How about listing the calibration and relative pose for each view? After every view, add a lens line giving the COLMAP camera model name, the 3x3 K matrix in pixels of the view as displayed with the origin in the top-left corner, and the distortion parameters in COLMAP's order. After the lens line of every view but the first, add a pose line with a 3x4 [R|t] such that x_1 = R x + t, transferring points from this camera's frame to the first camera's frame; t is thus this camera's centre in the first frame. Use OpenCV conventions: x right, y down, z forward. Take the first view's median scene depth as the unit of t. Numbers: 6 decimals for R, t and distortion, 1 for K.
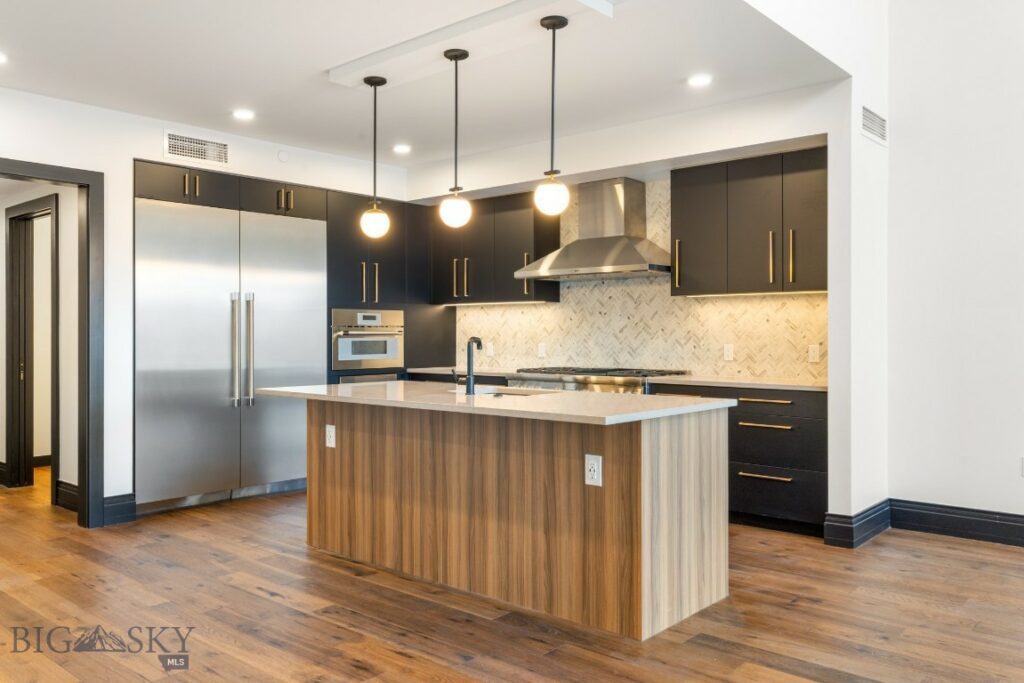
lens RADIAL K [[816.7, 0, 508.4], [0, 816.7, 339.7], [0, 0, 1]] dist [0.005326, -0.003934]
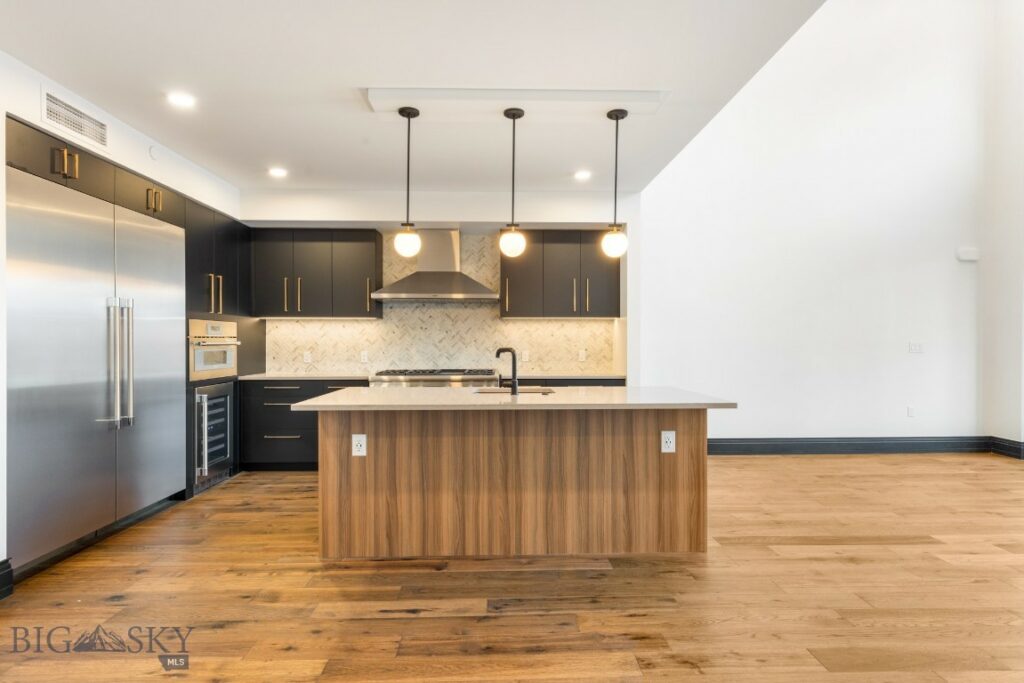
lens RADIAL K [[536.5, 0, 516.5], [0, 536.5, 345.6], [0, 0, 1]] dist [0.002376, 0.000510]
pose [[0.725643, -0.004638, 0.688055, -0.448741], [0.004918, 0.999987, 0.001554, -0.005739], [-0.688053, 0.002256, 0.725657, 0.312603]]
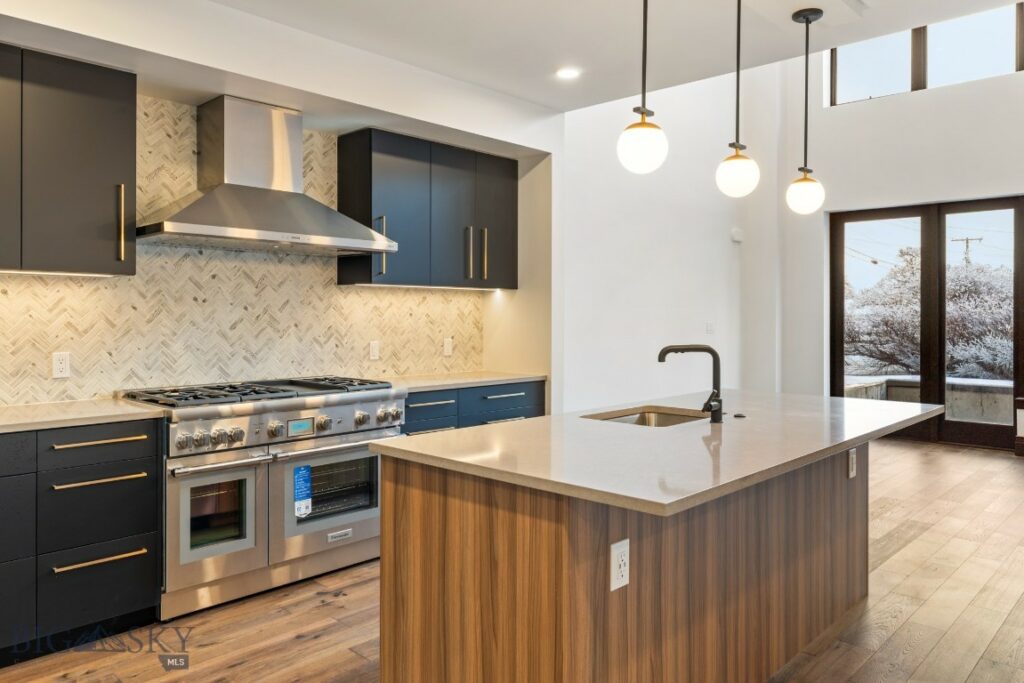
lens RADIAL K [[725.3, 0, 517.5], [0, 725.3, 330.4], [0, 0, 1]] dist [0.007246, -0.002246]
pose [[0.029533, -0.022564, 0.999309, -0.536325], [0.002816, 0.999743, 0.022490, -0.024464], [-0.999560, 0.002150, 0.029589, 0.874528]]
